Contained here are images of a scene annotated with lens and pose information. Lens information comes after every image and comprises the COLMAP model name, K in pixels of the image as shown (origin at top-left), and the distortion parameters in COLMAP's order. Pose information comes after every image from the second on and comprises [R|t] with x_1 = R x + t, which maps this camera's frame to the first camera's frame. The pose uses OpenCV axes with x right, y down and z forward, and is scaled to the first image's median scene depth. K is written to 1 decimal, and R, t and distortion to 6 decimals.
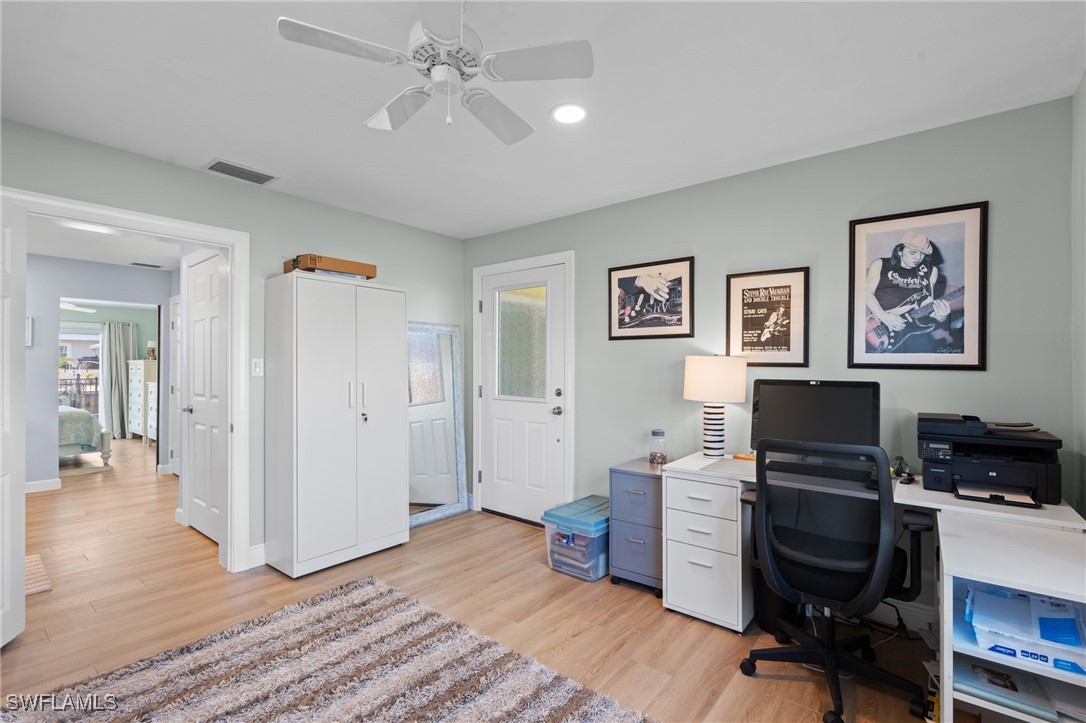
lens RADIAL K [[495.3, 0, 533.1], [0, 495.3, 360.2], [0, 0, 1]] dist [-0.006393, 0.002449]
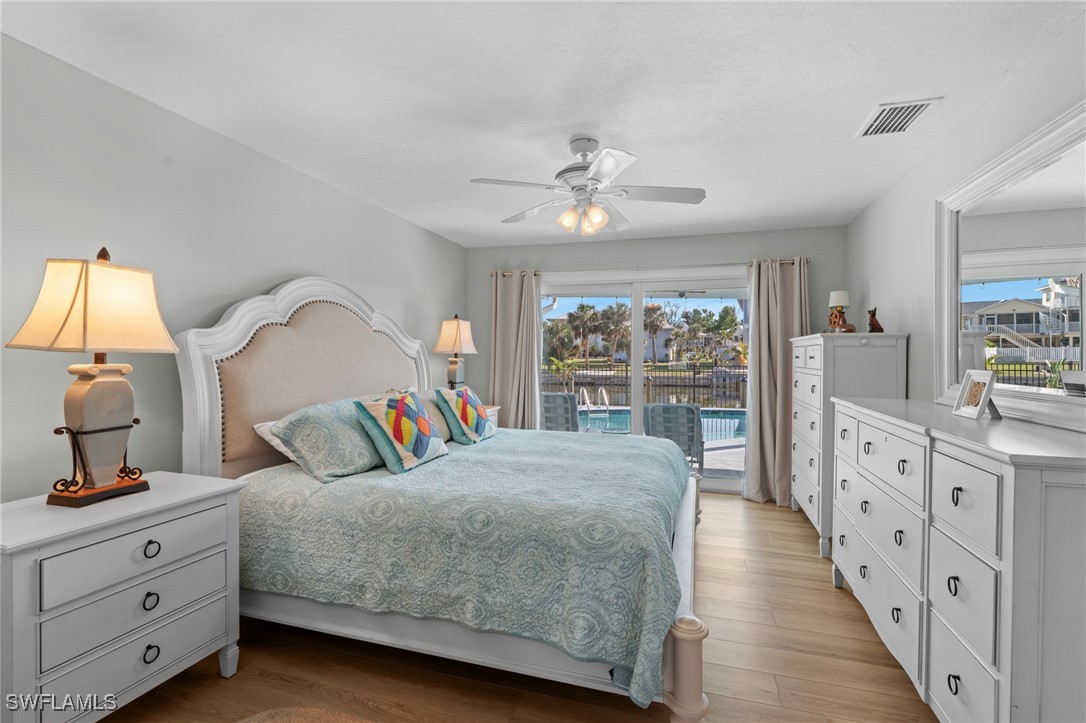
lens RADIAL K [[495.3, 0, 548.6], [0, 495.3, 362.8], [0, 0, 1]] dist [-0.006393, 0.002449]
pose [[0.390618, 0.009389, -0.920505, -0.476421], [0.024944, 0.999473, 0.020779, 0.008245], [0.920215, -0.031078, 0.390178, 0.601492]]
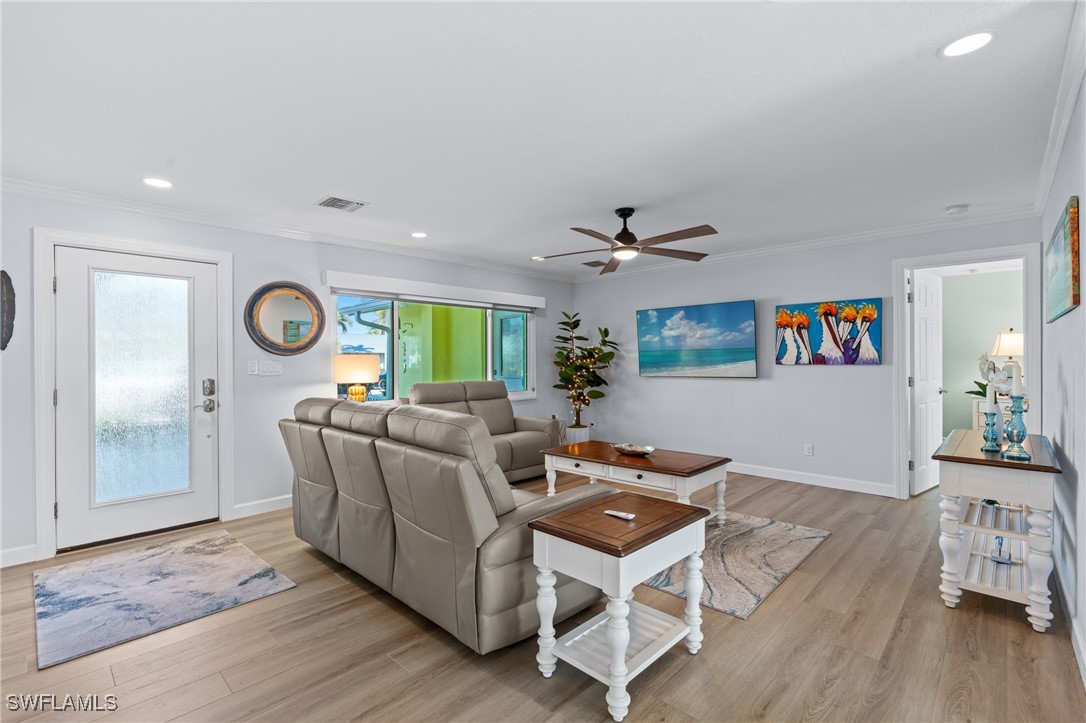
lens RADIAL K [[495.3, 0, 542.5], [0, 495.3, 361.3], [0, 0, 1]] dist [-0.006393, 0.002449]
pose [[-0.997868, -0.001994, 0.065236, -0.100735], [-0.003491, 0.999733, -0.022836, 0.029389], [-0.065173, -0.023015, -0.997609, 1.260721]]
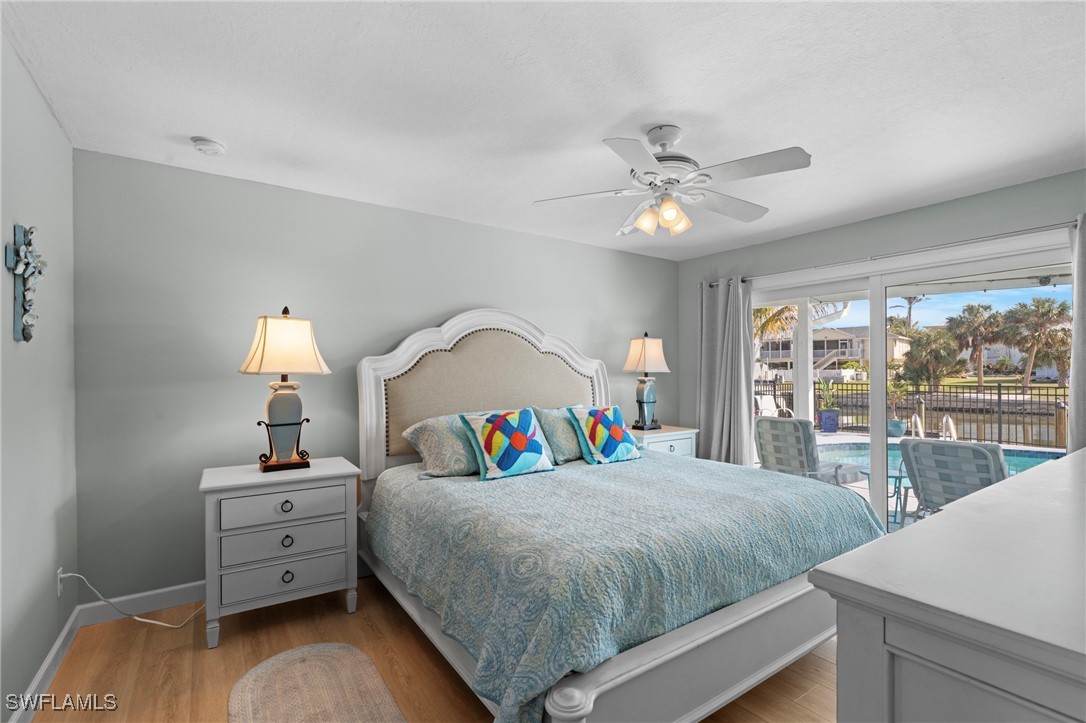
lens RADIAL K [[495.3, 0, 547.6], [0, 495.3, 377.1], [0, 0, 1]] dist [-0.006393, 0.002449]
pose [[-0.260421, 0.001145, -0.965494, -0.475700], [0.028979, 0.999558, -0.006631, 0.011947], [0.965060, -0.029706, -0.260339, 0.745259]]
